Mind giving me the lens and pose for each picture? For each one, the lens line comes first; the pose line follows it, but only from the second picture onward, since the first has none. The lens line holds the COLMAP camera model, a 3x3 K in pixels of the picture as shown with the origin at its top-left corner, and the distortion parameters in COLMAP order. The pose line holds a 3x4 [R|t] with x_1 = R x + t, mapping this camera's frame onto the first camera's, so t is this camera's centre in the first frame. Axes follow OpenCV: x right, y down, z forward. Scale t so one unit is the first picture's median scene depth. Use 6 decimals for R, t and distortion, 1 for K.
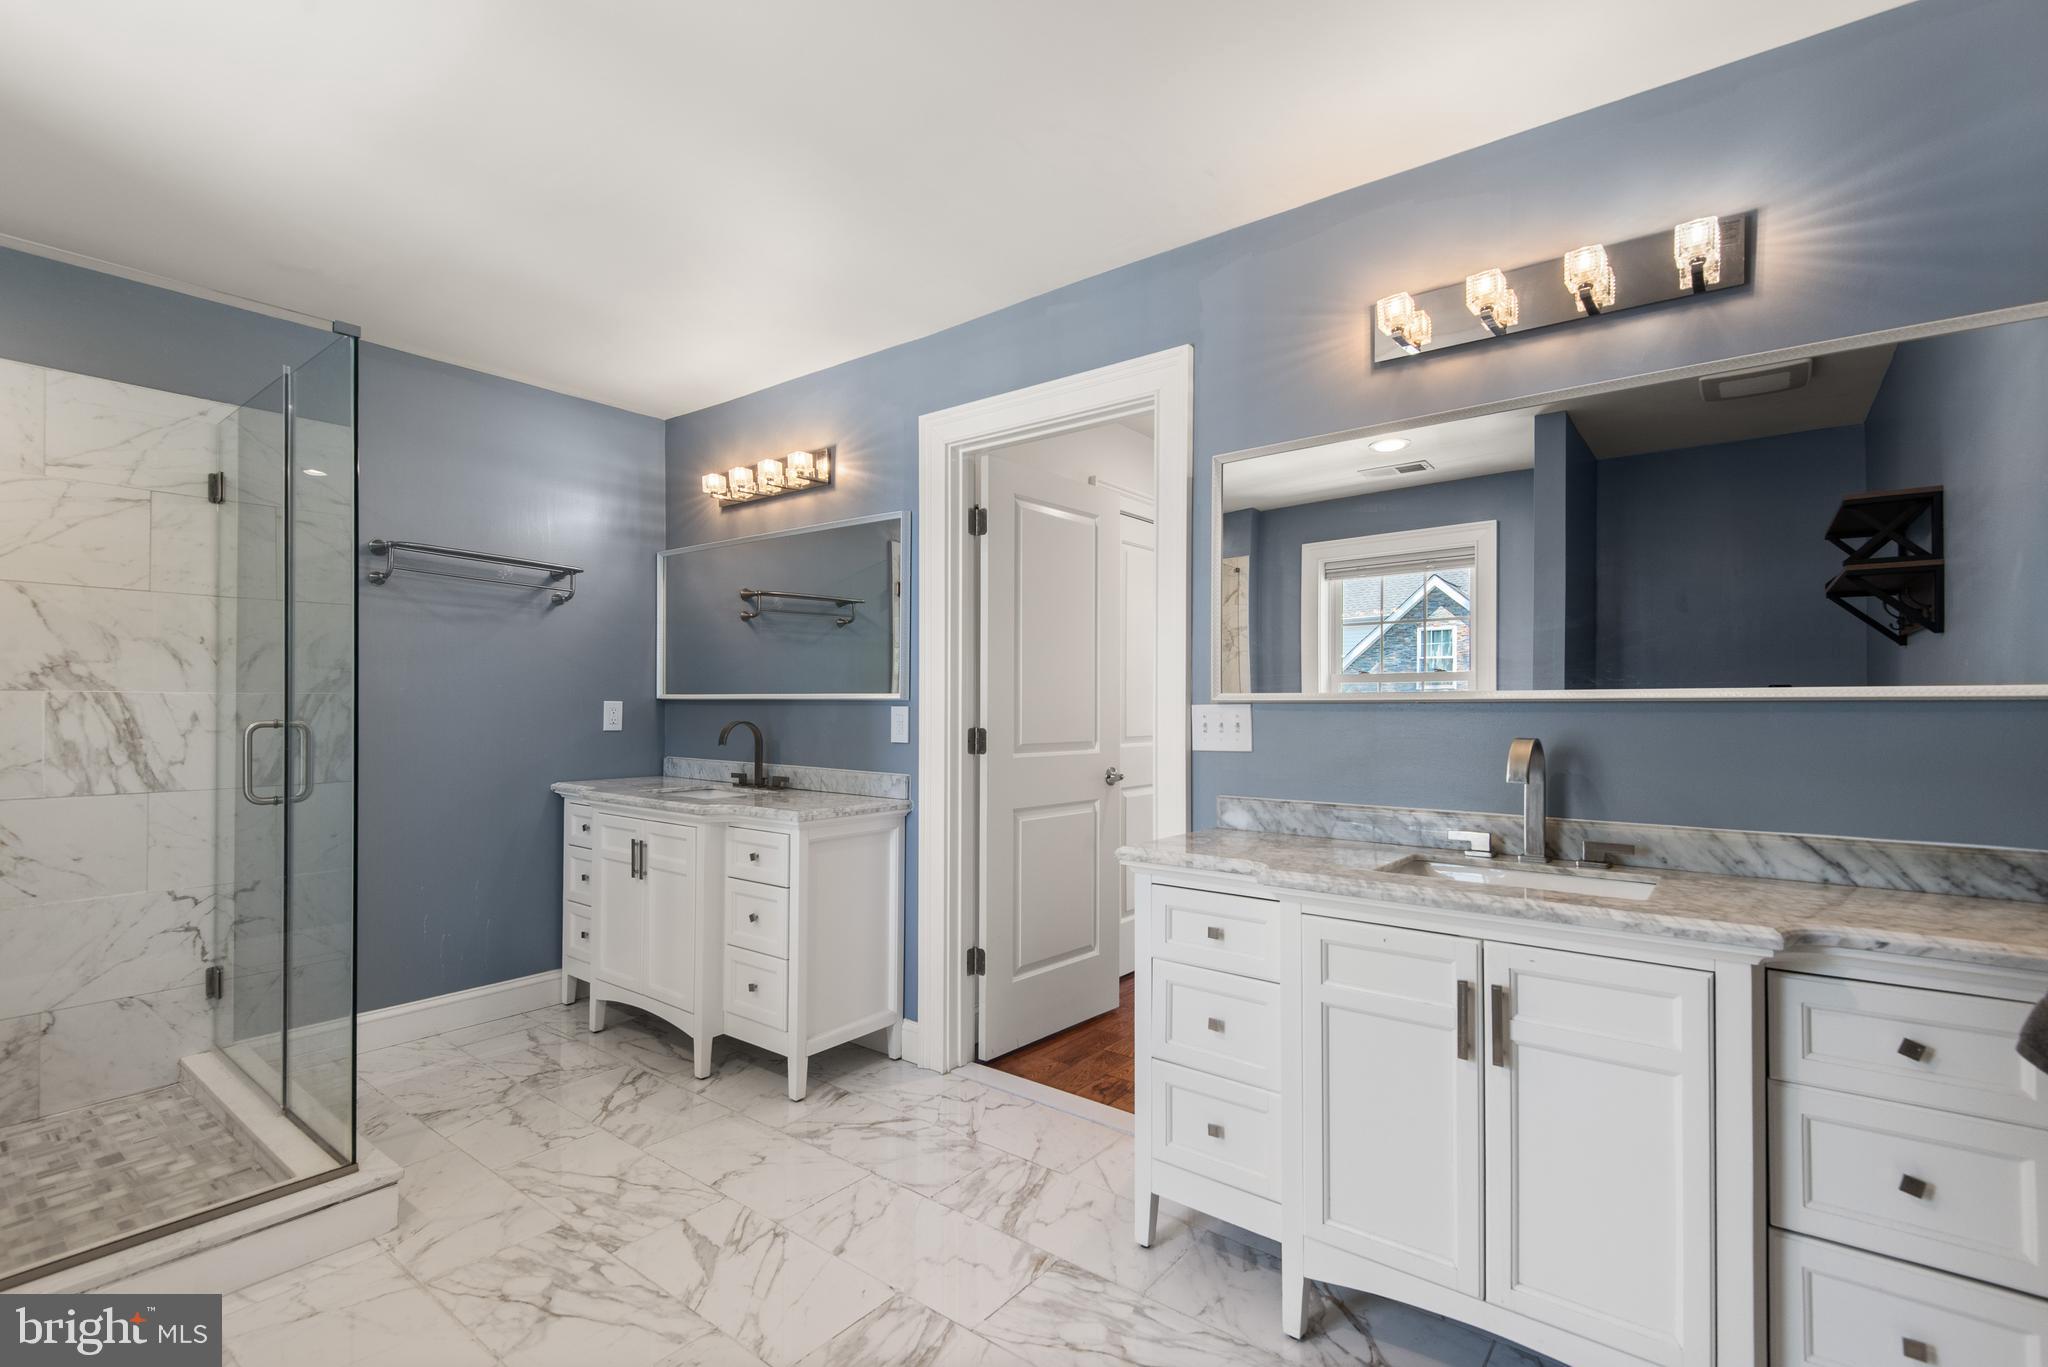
lens RADIAL K [[923.8, 0, 1019.3], [0, 923.8, 704.9], [0, 0, 1]] dist [0.024892, -0.000139]
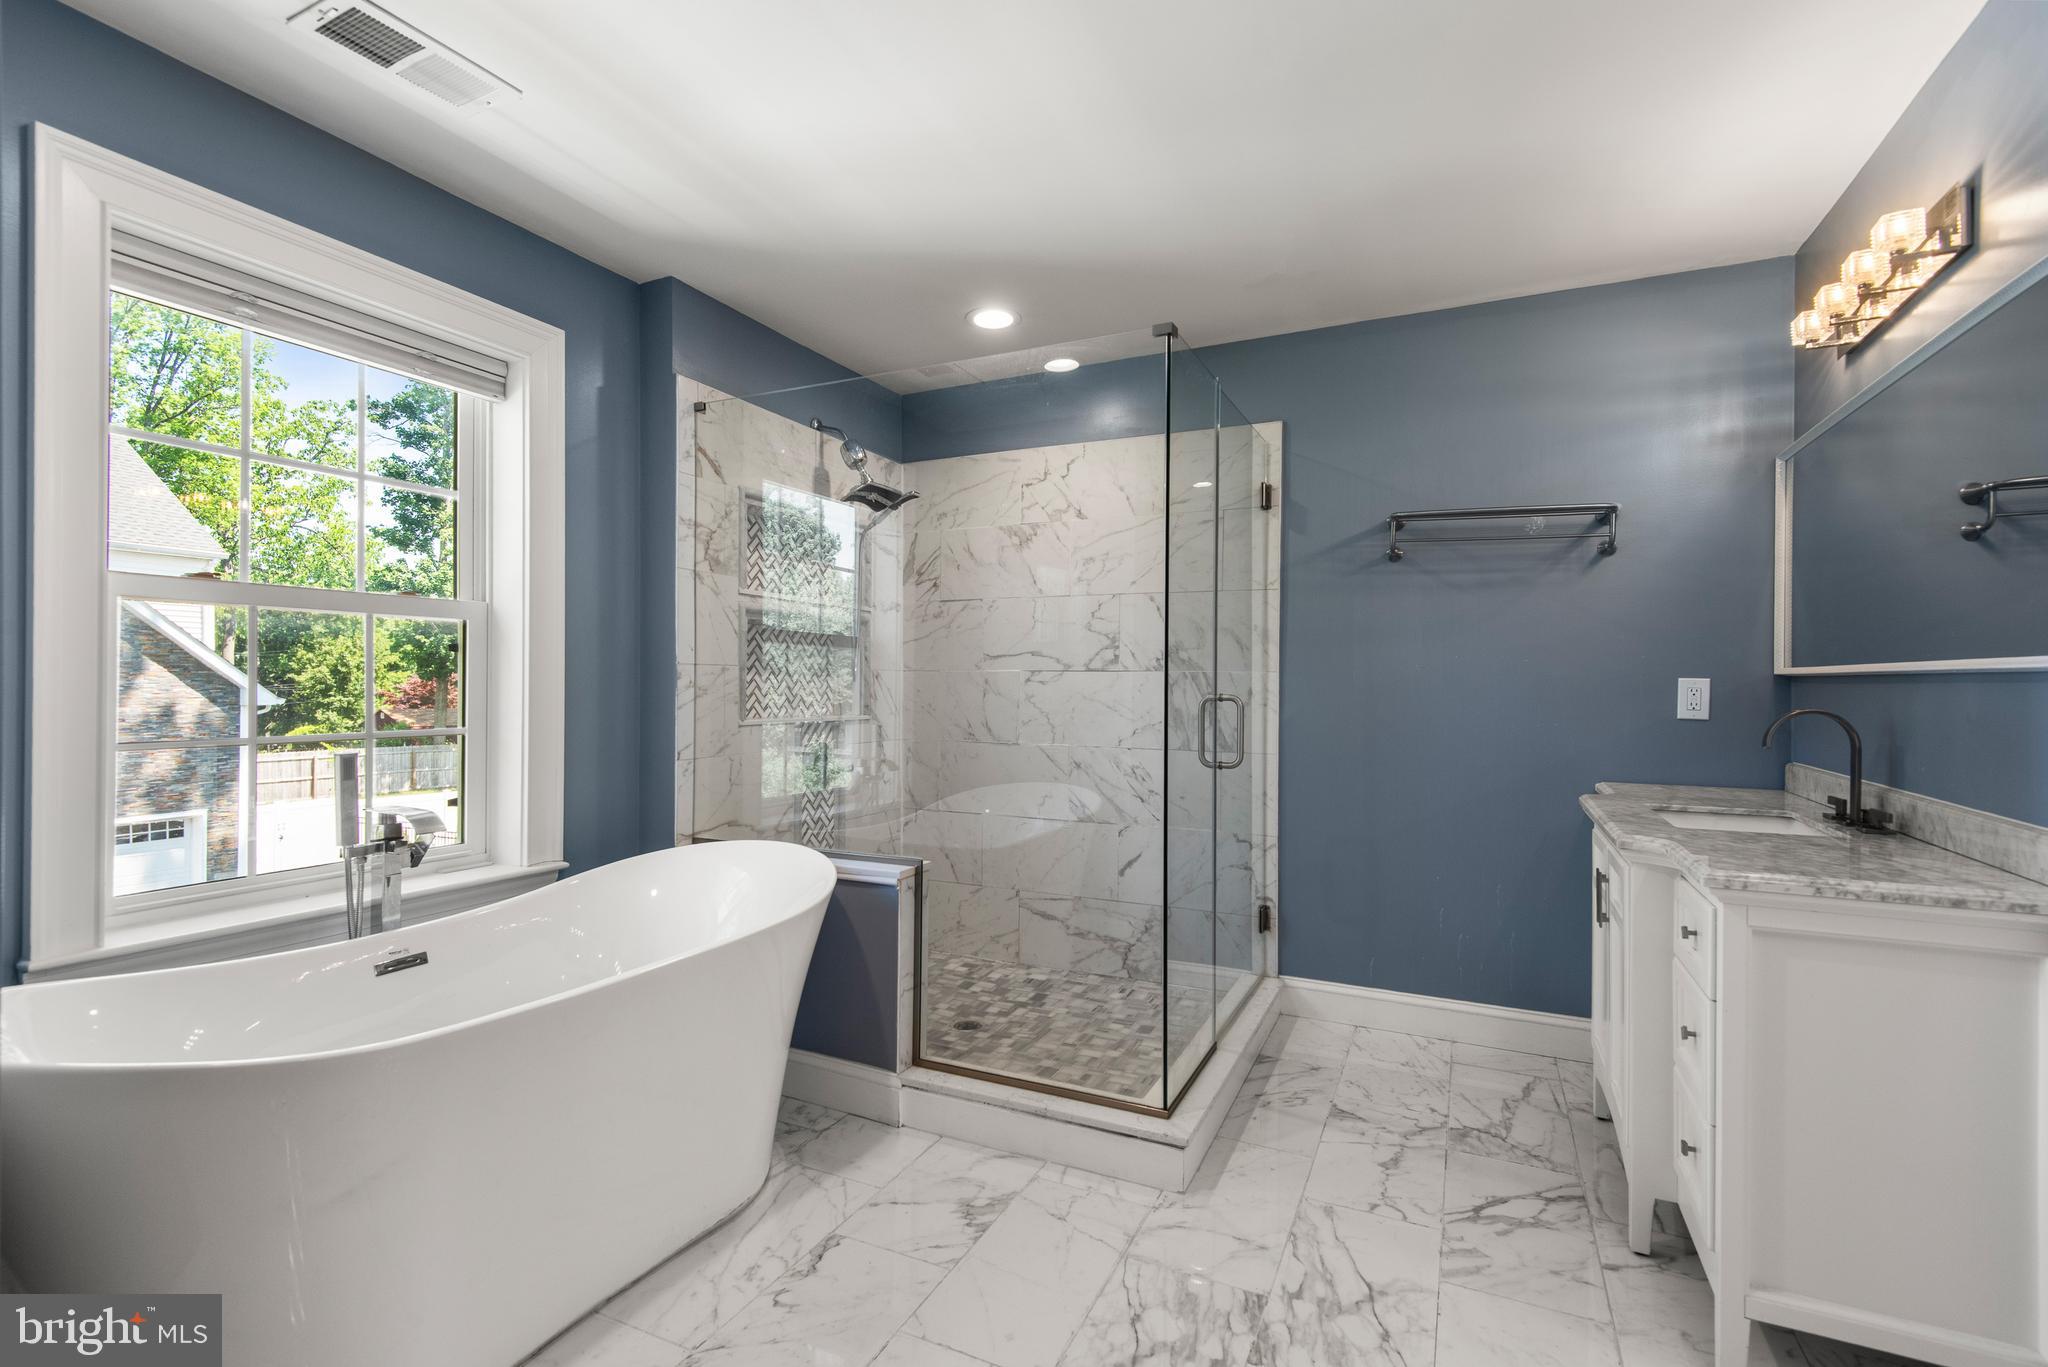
lens RADIAL K [[943.0, 0, 1034.2], [0, 943.0, 686.0], [0, 0, 1]] dist [0.028520, -0.015236]
pose [[0.232312, 0.002915, -0.972637, 0.217200], [-0.005645, 0.999983, 0.001648, 0.004669], [0.972625, 0.005108, 0.232325, 0.437724]]
